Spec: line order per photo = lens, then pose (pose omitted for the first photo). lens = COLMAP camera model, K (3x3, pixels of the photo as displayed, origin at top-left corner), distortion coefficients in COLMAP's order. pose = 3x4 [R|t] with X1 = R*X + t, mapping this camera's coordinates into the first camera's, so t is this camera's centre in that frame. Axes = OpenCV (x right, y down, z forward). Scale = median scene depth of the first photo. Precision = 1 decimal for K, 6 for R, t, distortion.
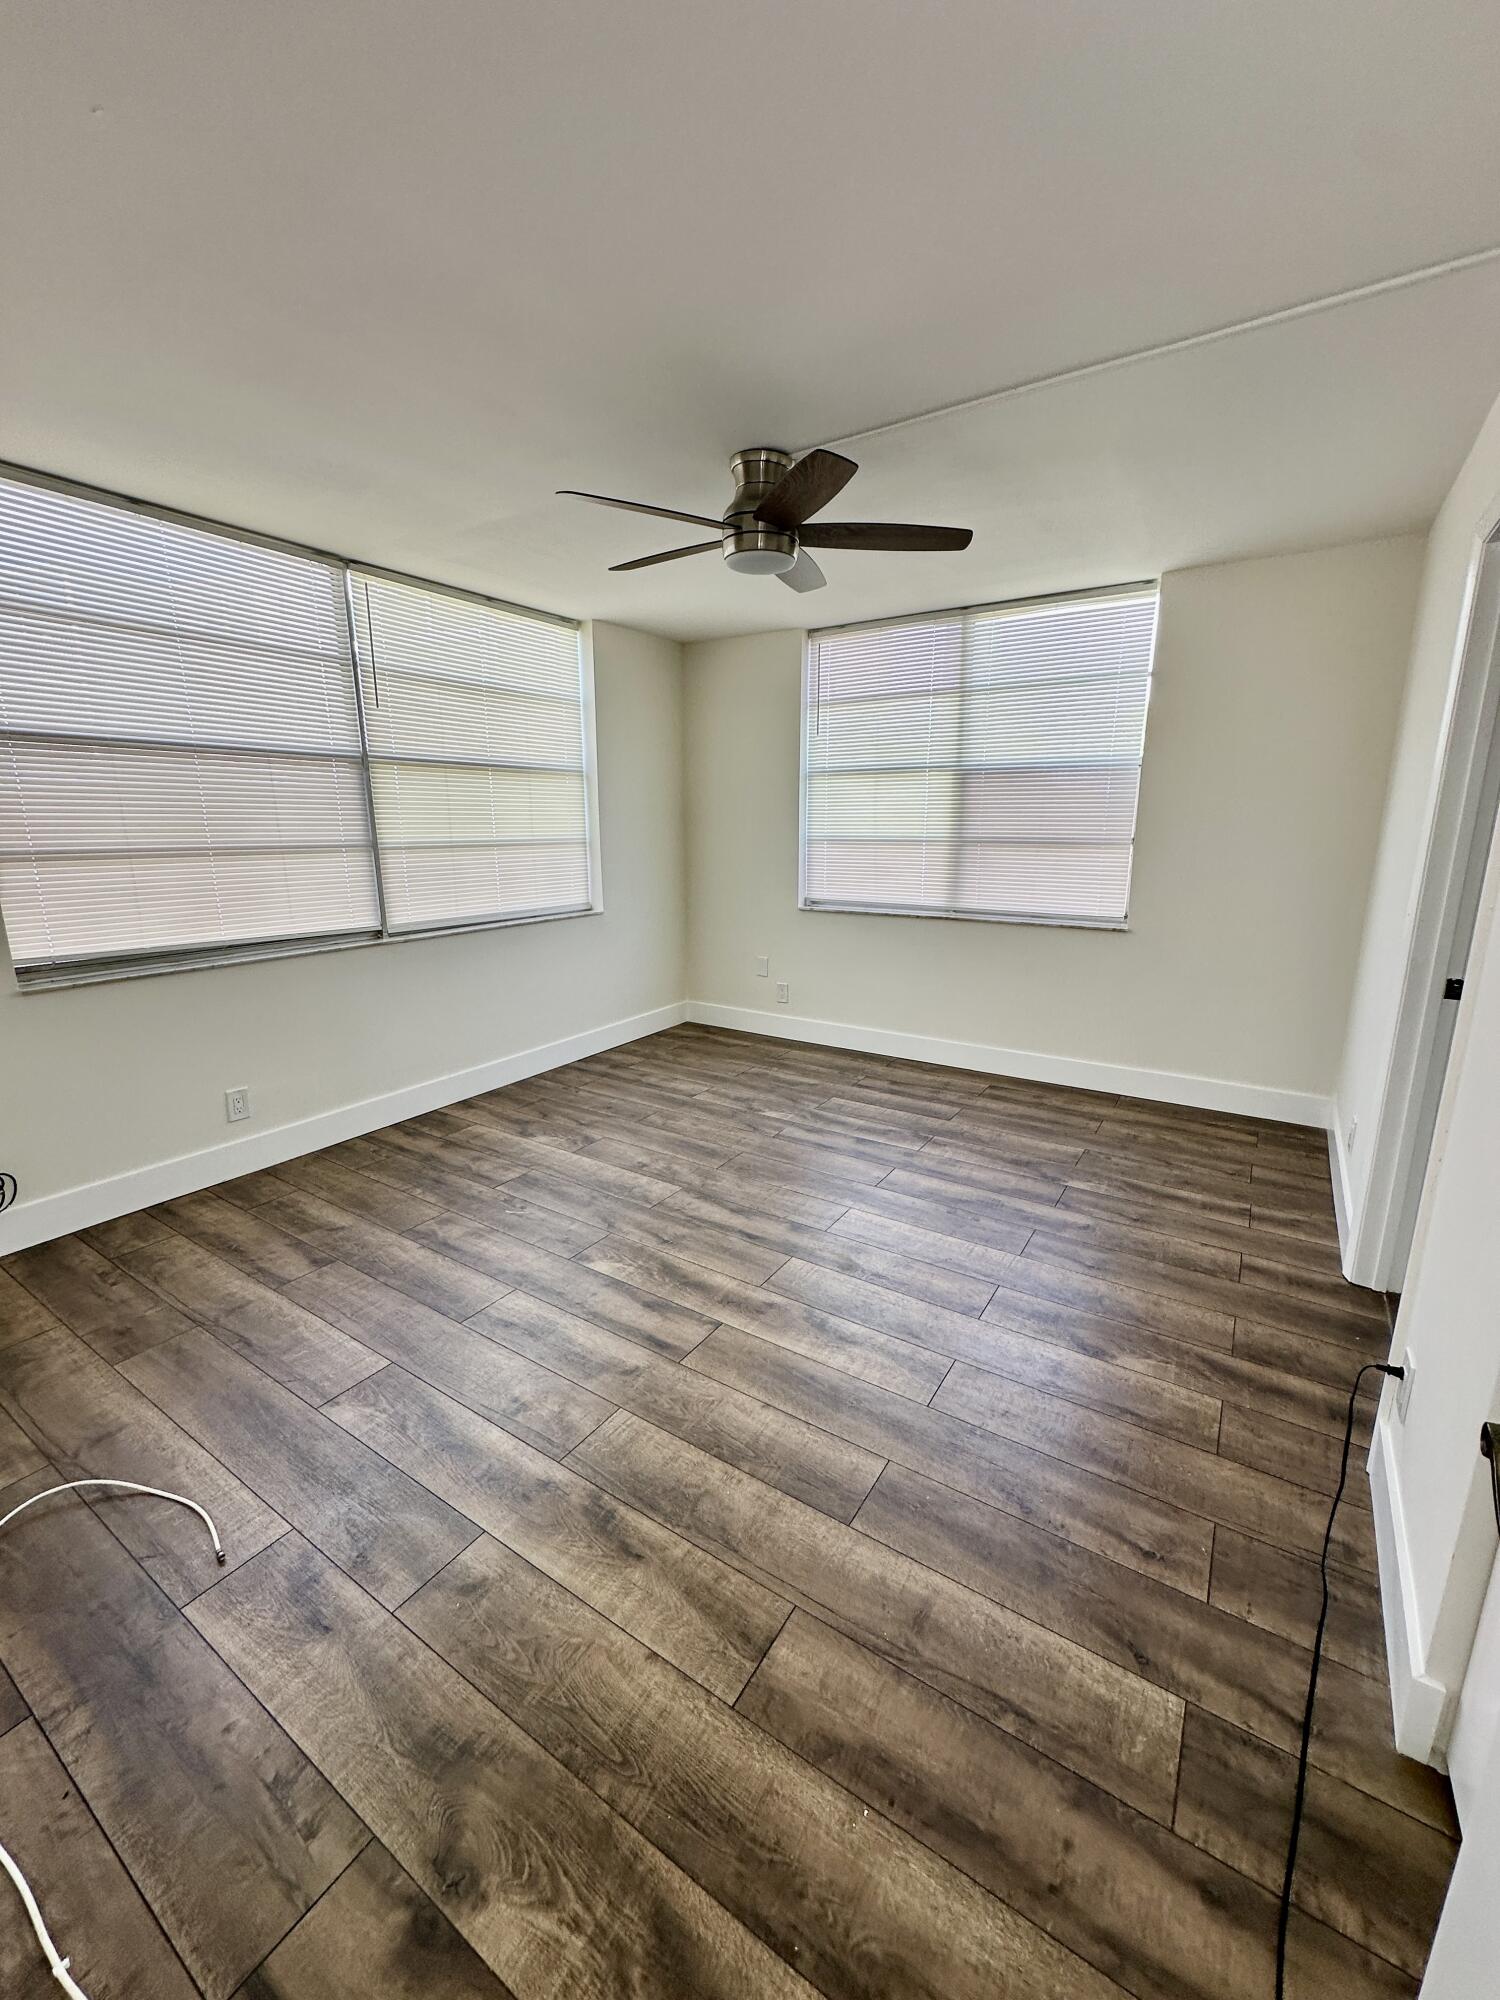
lens RADIAL K [[797.3, 0, 751.0], [0, 797.3, 999.6], [0, 0, 1]] dist [-0.003394, 0.000450]
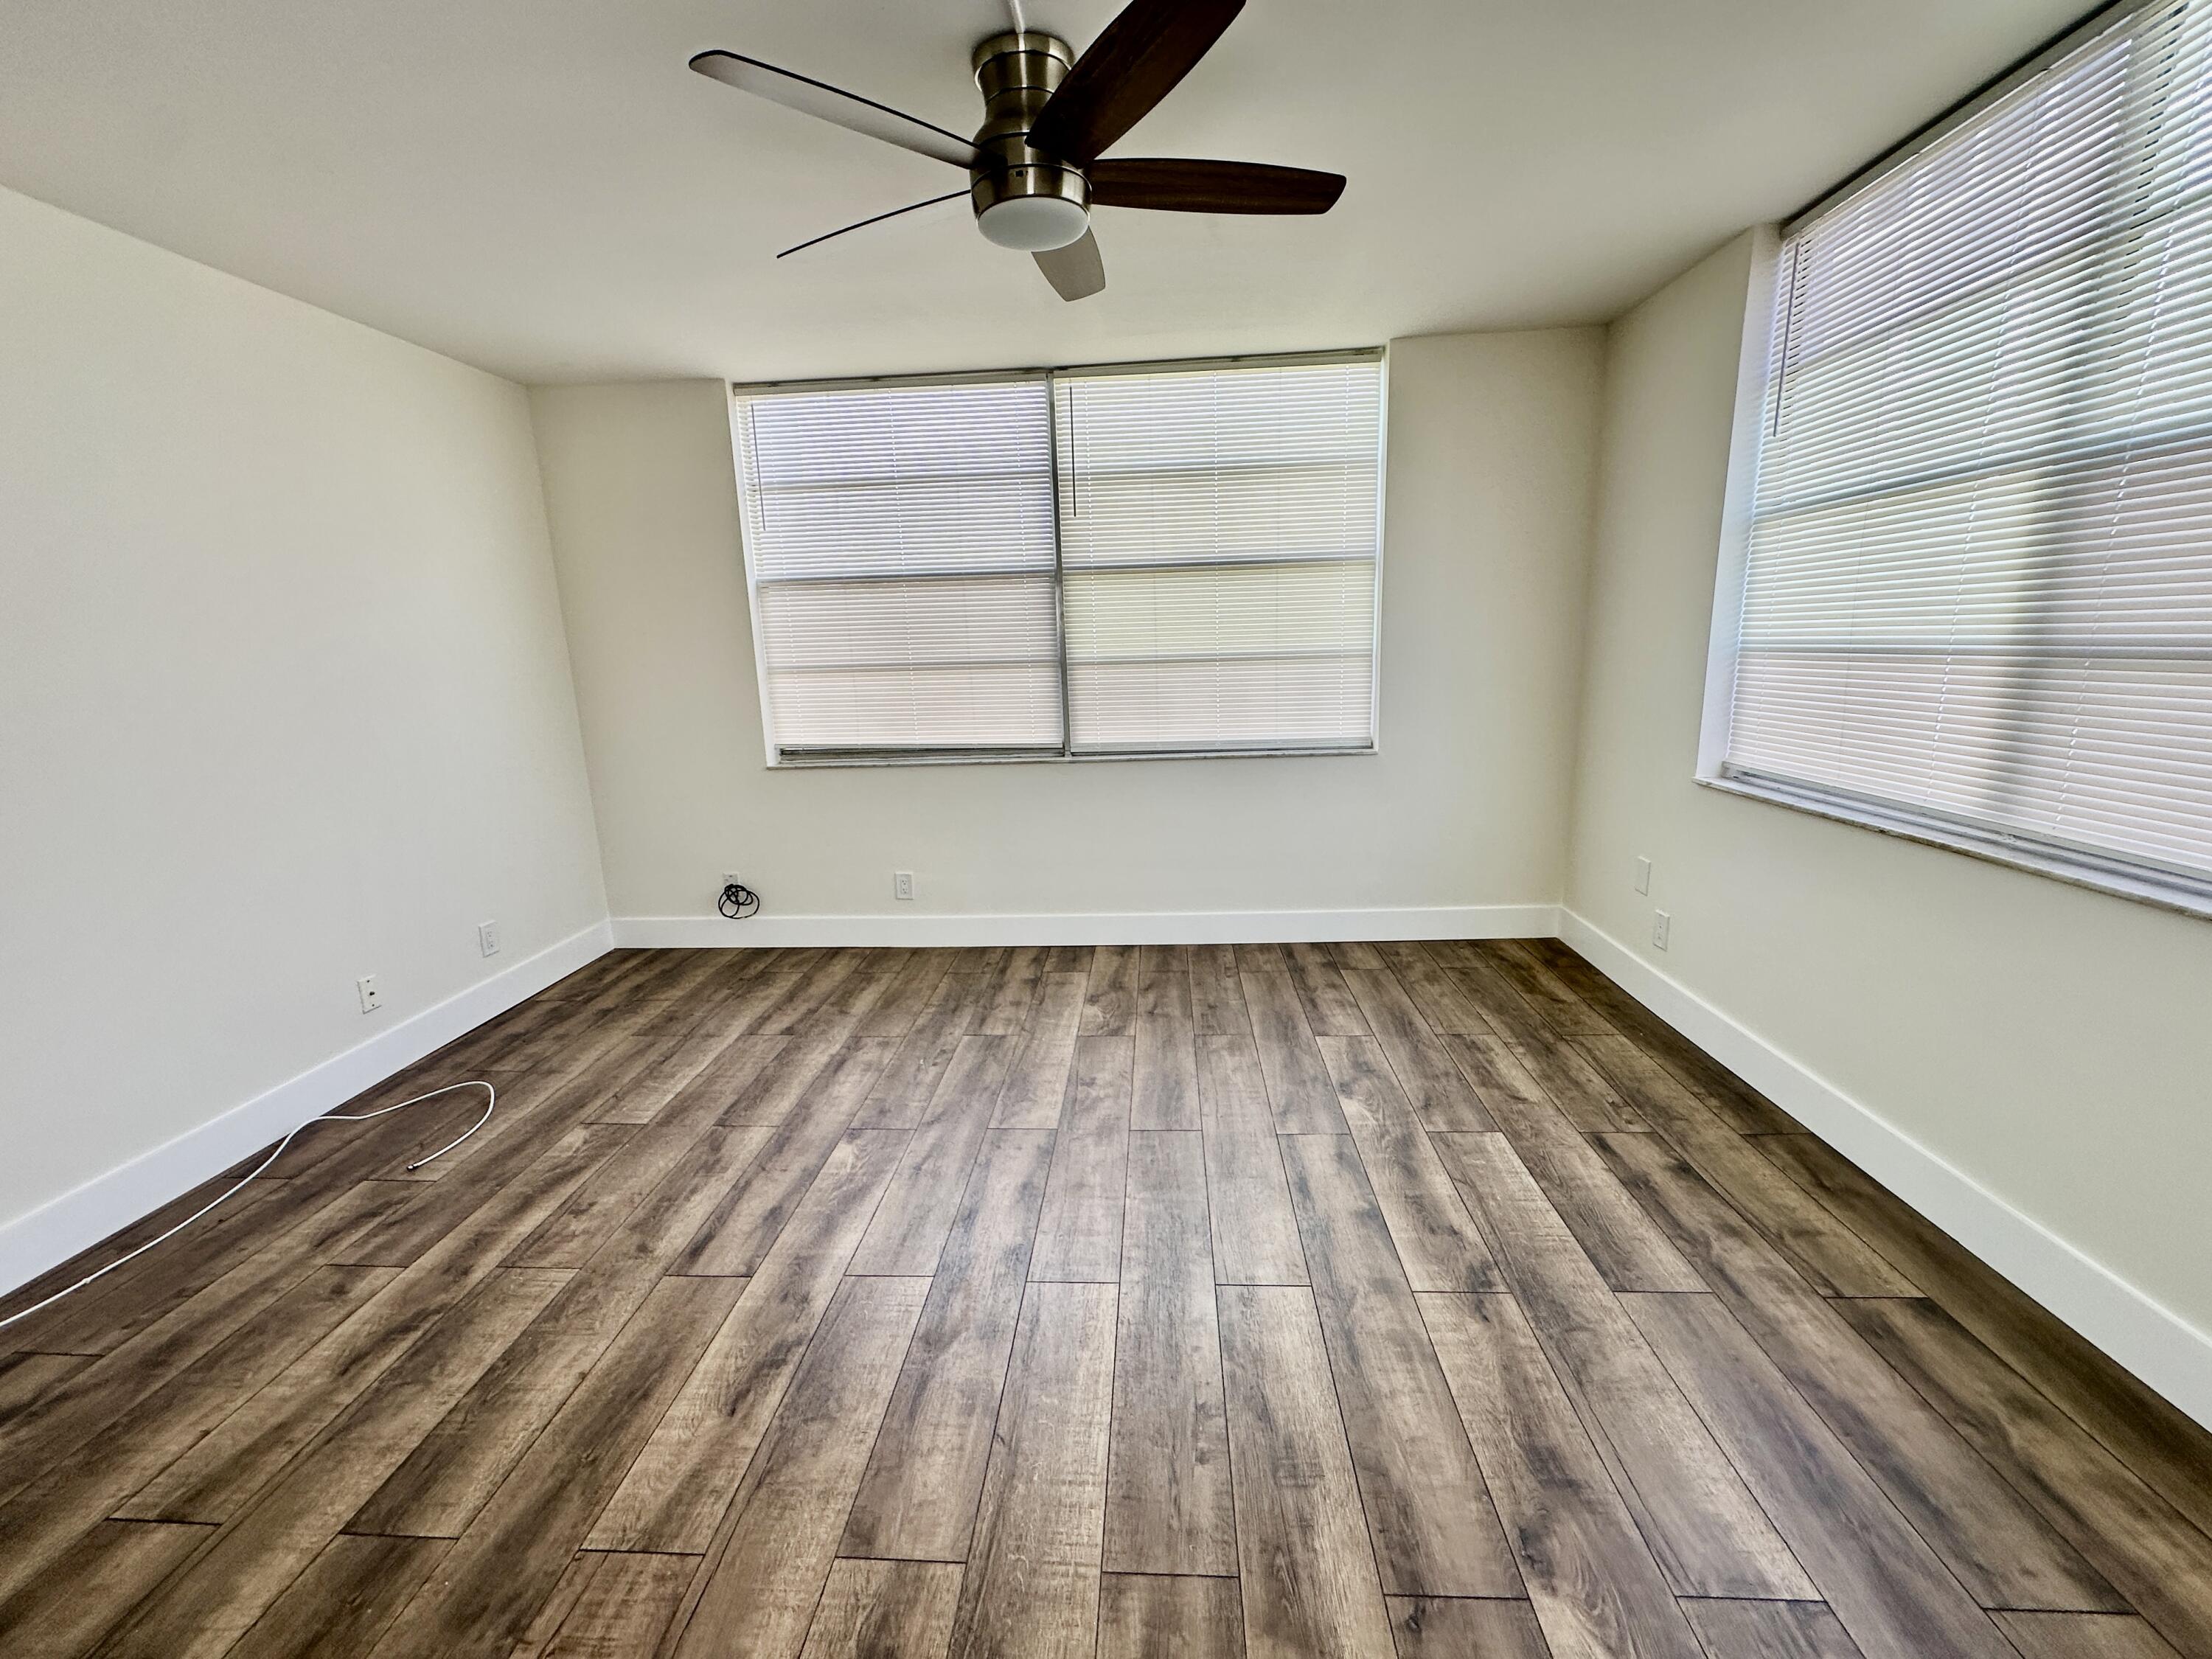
lens RADIAL K [[885.7, 0, 1106.0], [0, 885.7, 829.5], [0, 0, 1]] dist [-0.003843, 0.000356]
pose [[0.491823, 0.165955, -0.854733, 0.510340], [-0.160482, 0.982127, 0.098346, -0.106637], [0.855777, 0.088801, 0.509666, 0.515591]]
